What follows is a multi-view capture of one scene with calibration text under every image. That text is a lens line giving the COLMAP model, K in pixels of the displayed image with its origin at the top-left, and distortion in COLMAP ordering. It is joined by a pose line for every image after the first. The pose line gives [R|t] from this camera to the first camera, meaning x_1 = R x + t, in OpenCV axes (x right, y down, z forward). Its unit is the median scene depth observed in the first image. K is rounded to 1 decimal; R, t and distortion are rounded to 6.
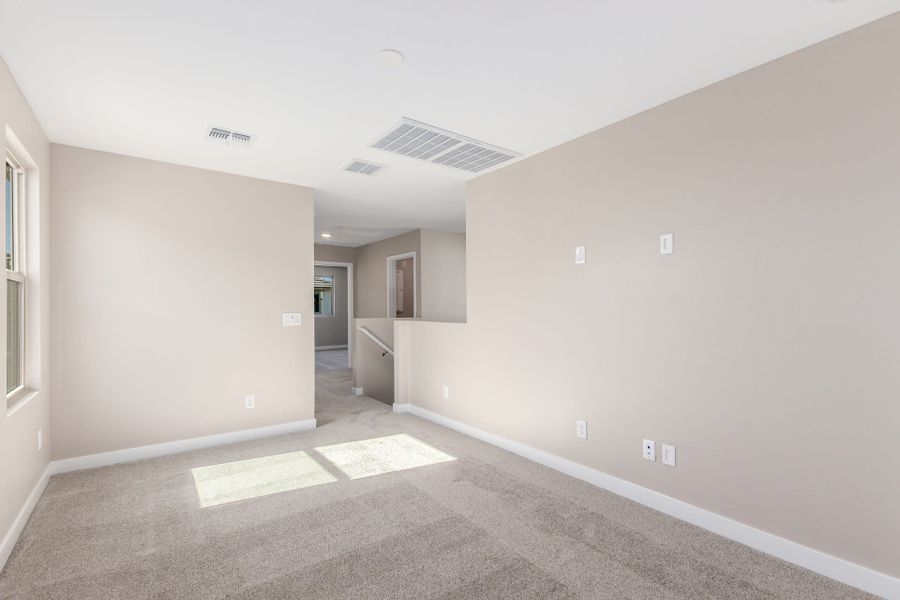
lens RADIAL K [[413.6, 0, 454.0], [0, 413.6, 306.0], [0, 0, 1]] dist [0.002787, -0.001882]
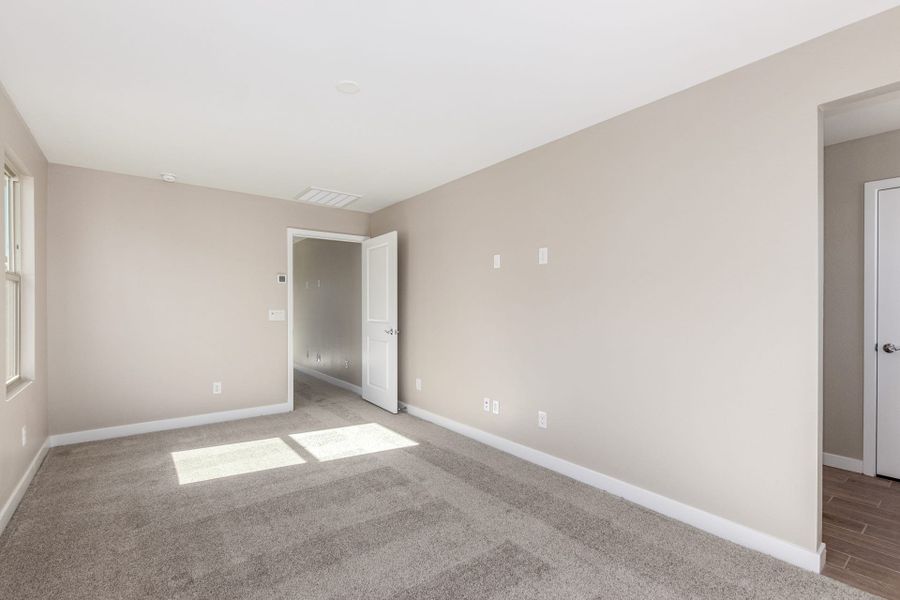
lens RADIAL K [[413.6, 0, 449.6], [0, 413.6, 301.8], [0, 0, 1]] dist [0.002787, -0.001882]
pose [[0.999889, 0.001732, 0.014794, 0.079444], [-0.001661, 0.999987, -0.004837, 0.000054], [-0.014802, 0.004812, 0.999879, -0.105026]]
